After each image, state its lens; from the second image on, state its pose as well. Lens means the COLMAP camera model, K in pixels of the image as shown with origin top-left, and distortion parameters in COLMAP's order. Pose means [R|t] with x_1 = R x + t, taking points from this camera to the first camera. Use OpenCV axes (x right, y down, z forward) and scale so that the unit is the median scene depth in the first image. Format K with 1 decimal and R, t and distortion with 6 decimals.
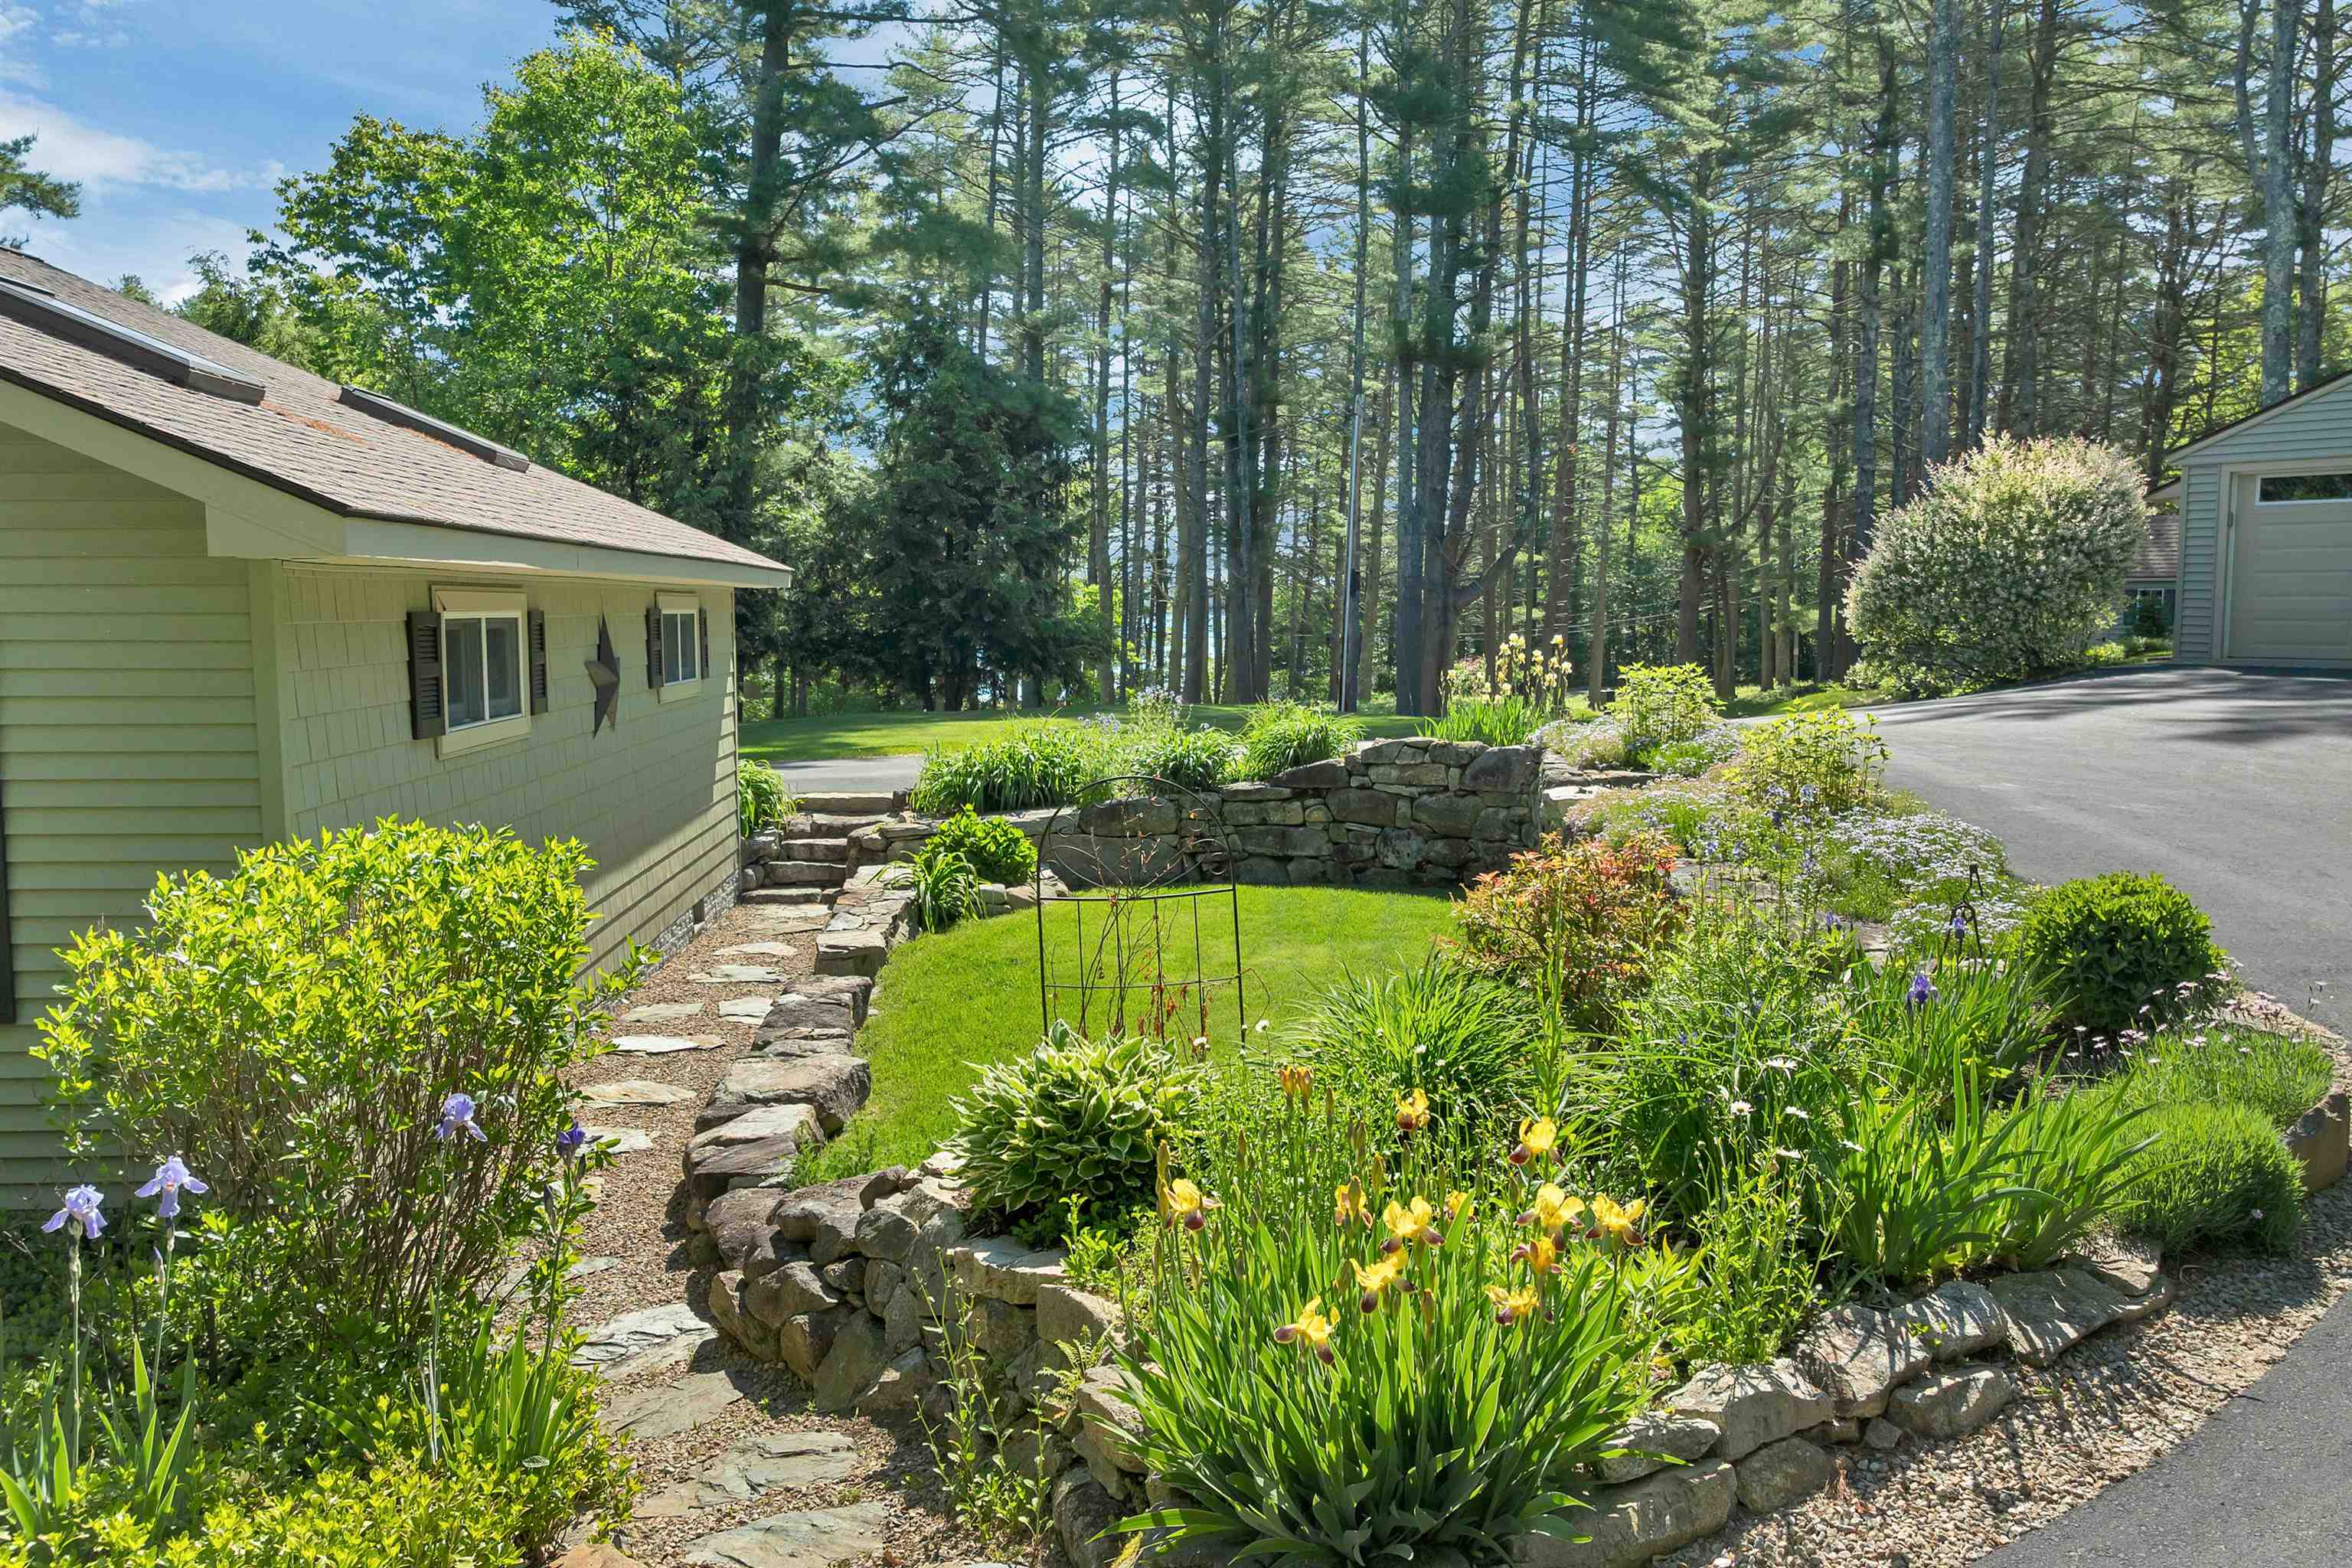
lens RADIAL K [[1771.7, 0, 1176.0], [0, 1771.7, 784.0], [0, 0, 1]] dist [-0.088081, 0.090515]
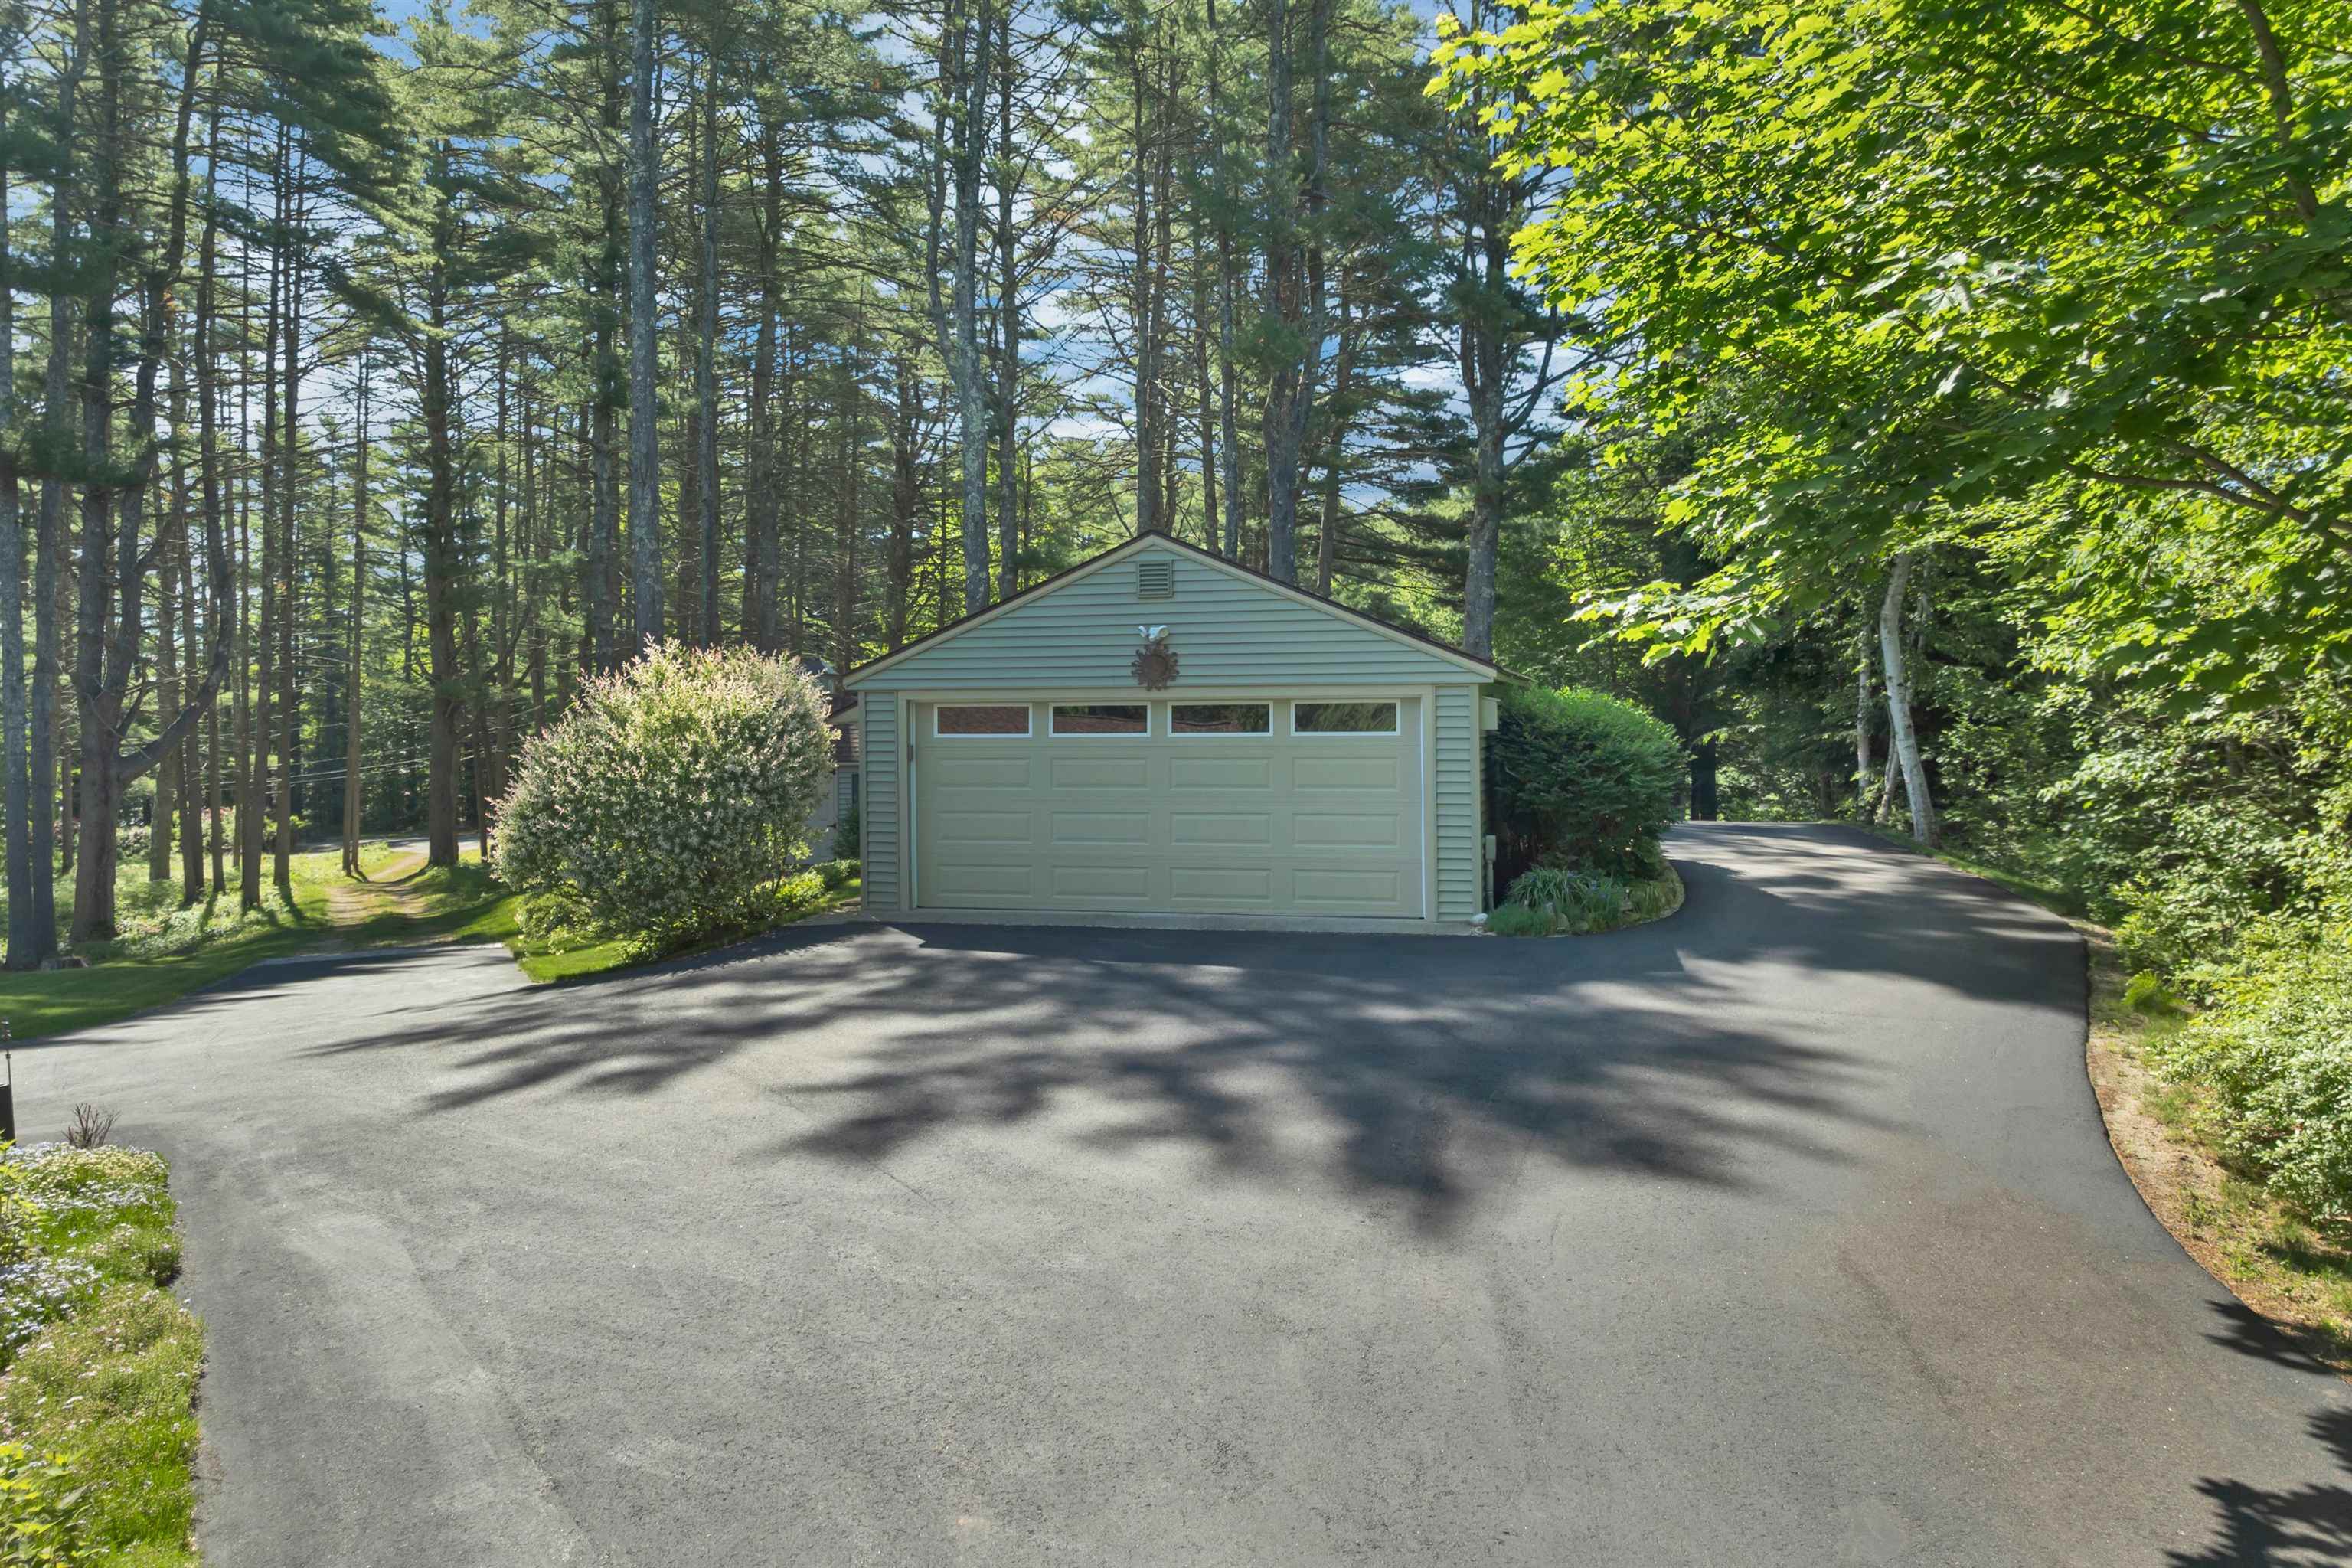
lens RADIAL K [[1771.7, 0, 1176.0], [0, 1771.7, 784.0], [0, 0, 1]] dist [-0.088081, 0.090515]
pose [[0.795155, -0.018635, 0.606119, 0.141370], [0.060032, 0.997037, -0.048101, -0.070460], [-0.603427, 0.074634, 0.793918, 0.172187]]
